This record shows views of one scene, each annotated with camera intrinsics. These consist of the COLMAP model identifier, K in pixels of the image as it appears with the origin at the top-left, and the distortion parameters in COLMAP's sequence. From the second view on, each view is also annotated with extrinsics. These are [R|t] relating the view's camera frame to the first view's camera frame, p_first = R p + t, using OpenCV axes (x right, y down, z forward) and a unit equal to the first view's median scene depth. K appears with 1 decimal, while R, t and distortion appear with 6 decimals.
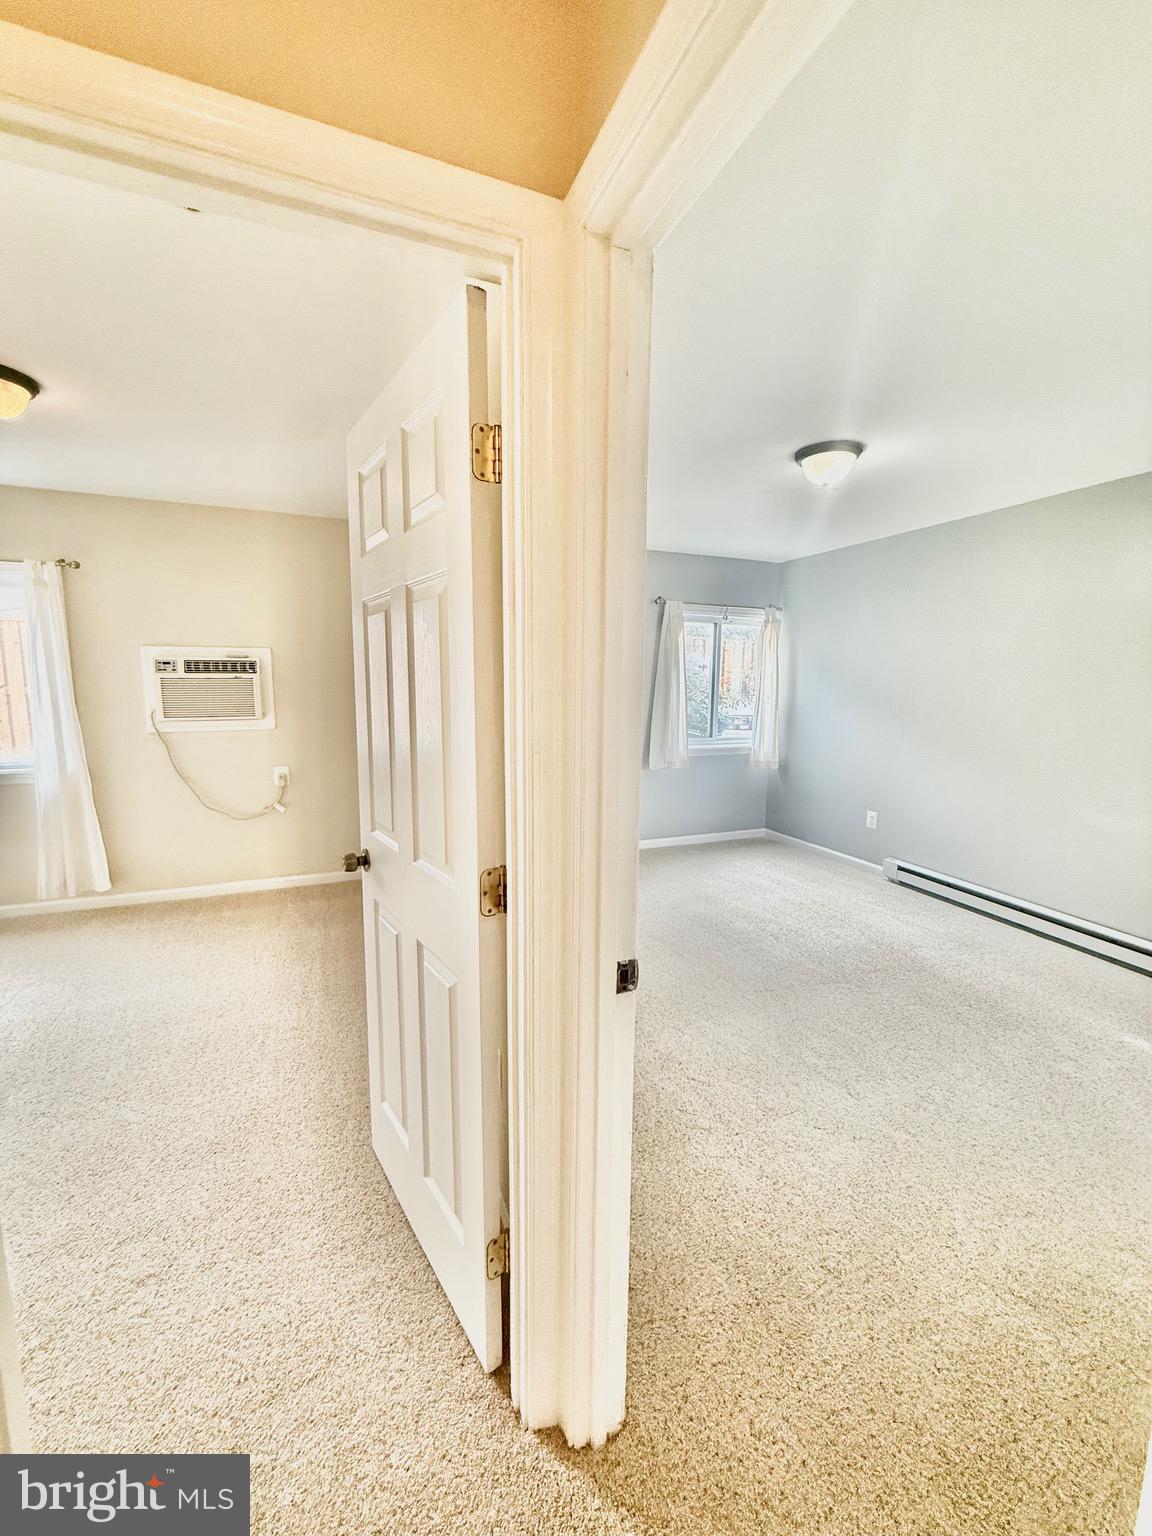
lens RADIAL K [[611.9, 0, 578.2], [0, 611.9, 764.7], [0, 0, 1]] dist [-0.000783, 0.000144]
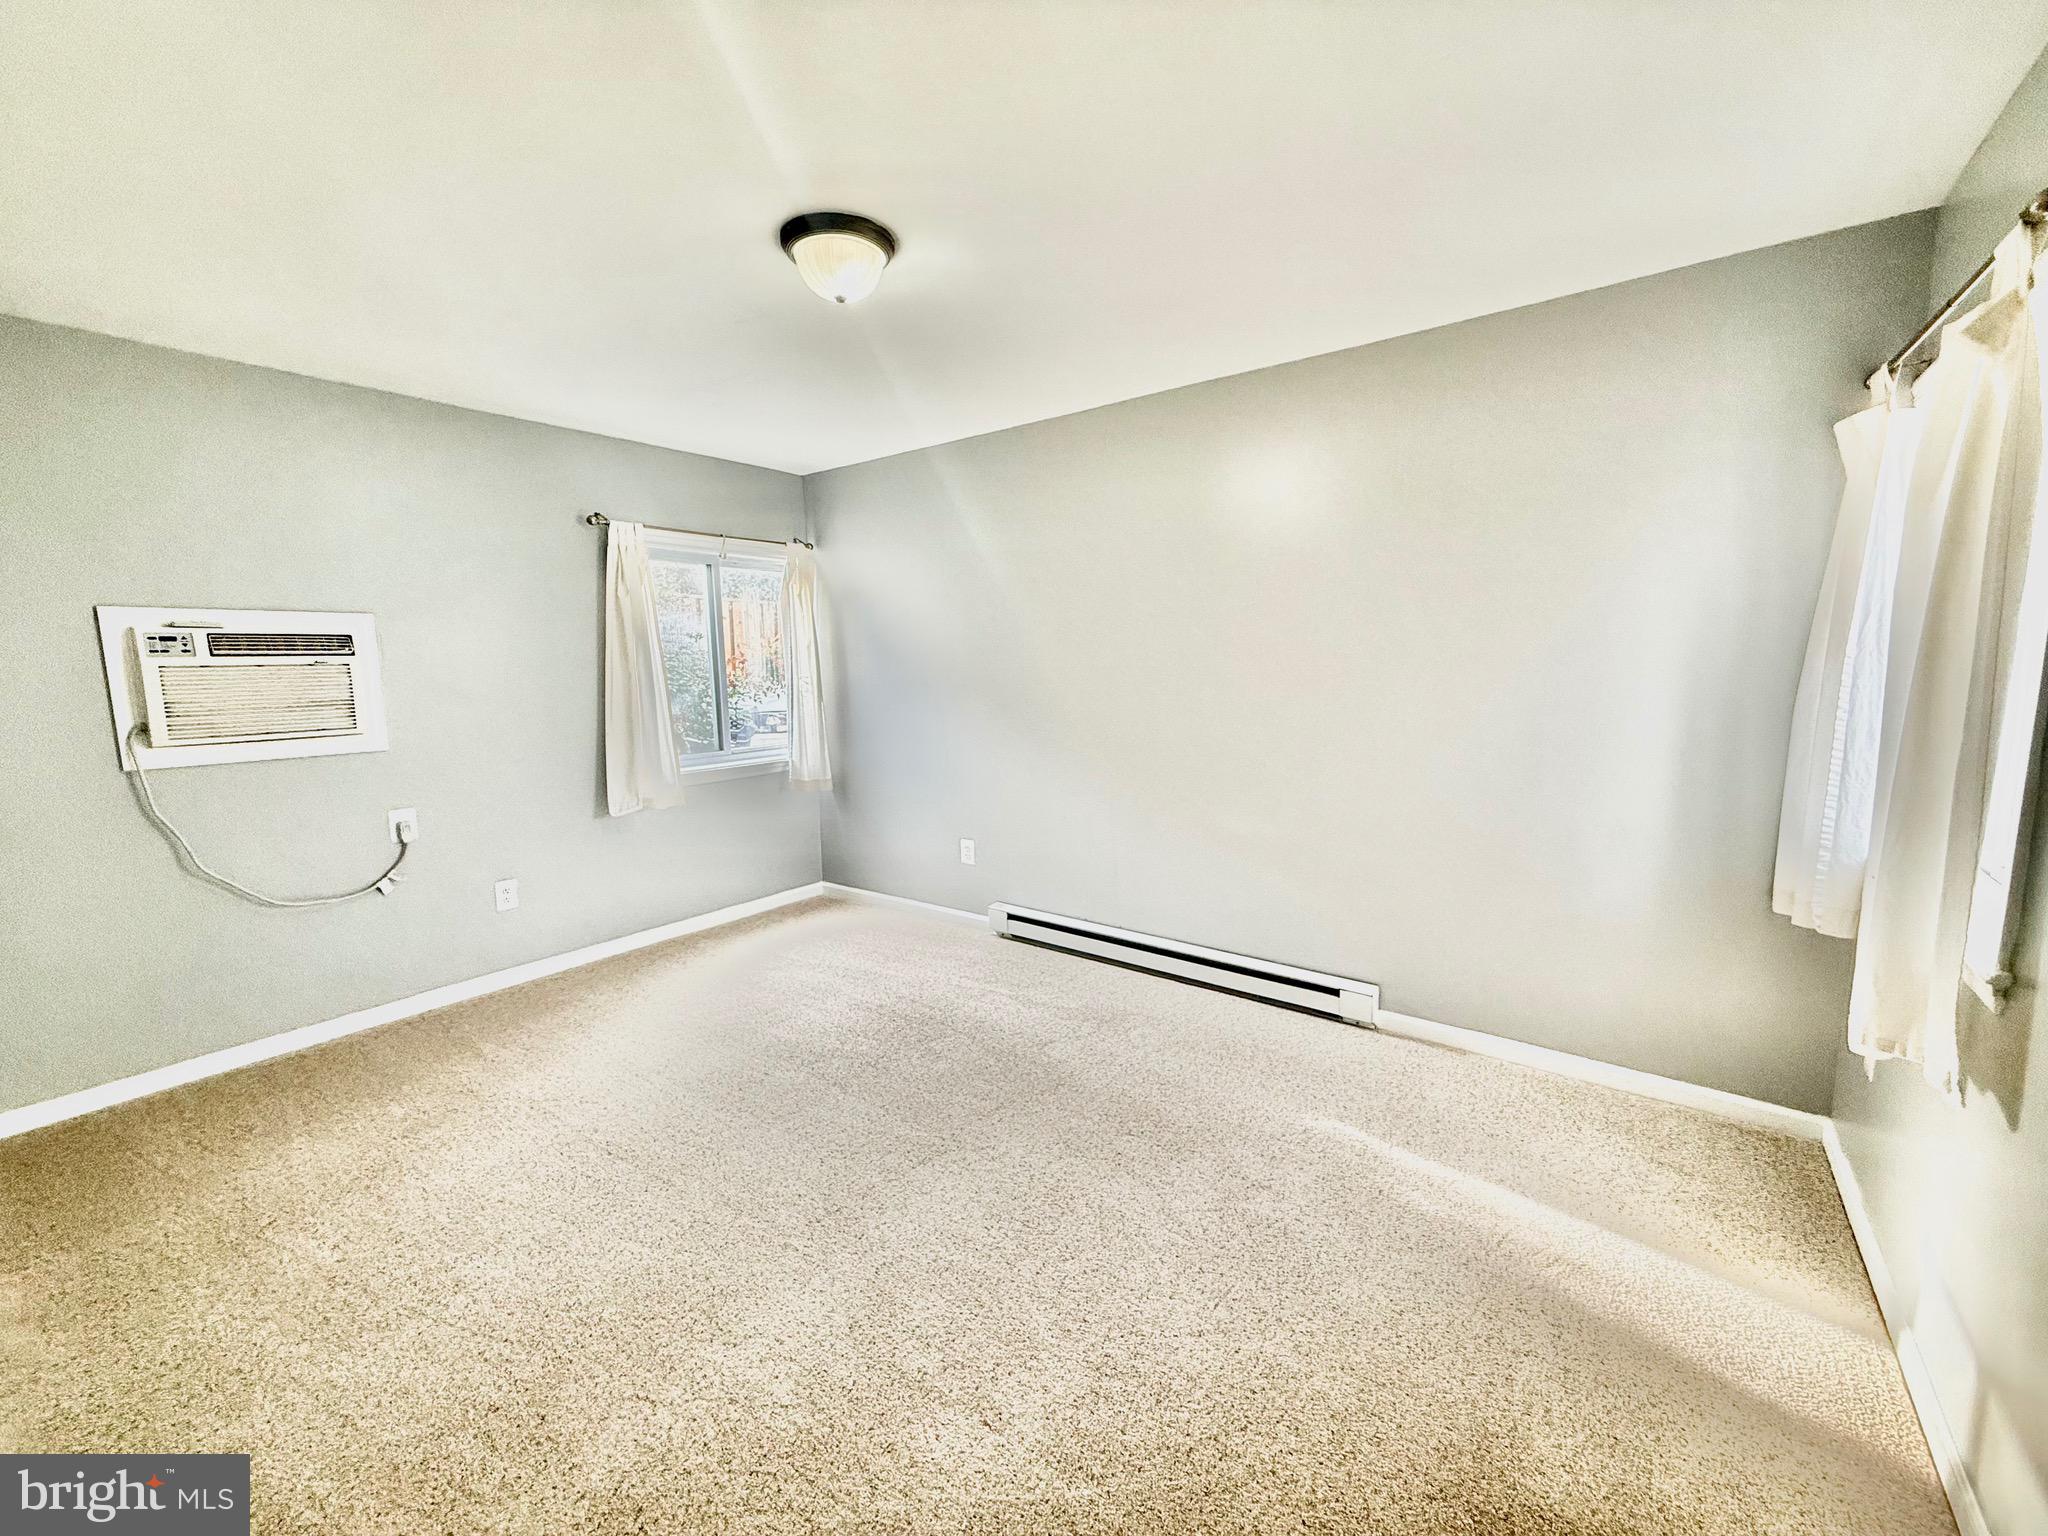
lens RADIAL K [[815.8, 0, 1020.5], [0, 815.8, 766.3], [0, 0, 1]] dist [-0.000783, 0.000144]
pose [[0.862095, -0.090706, 0.498563, 0.099226], [0.095551, 0.995298, 0.015856, -0.019376], [-0.497657, 0.033969, 0.866708, 0.206882]]
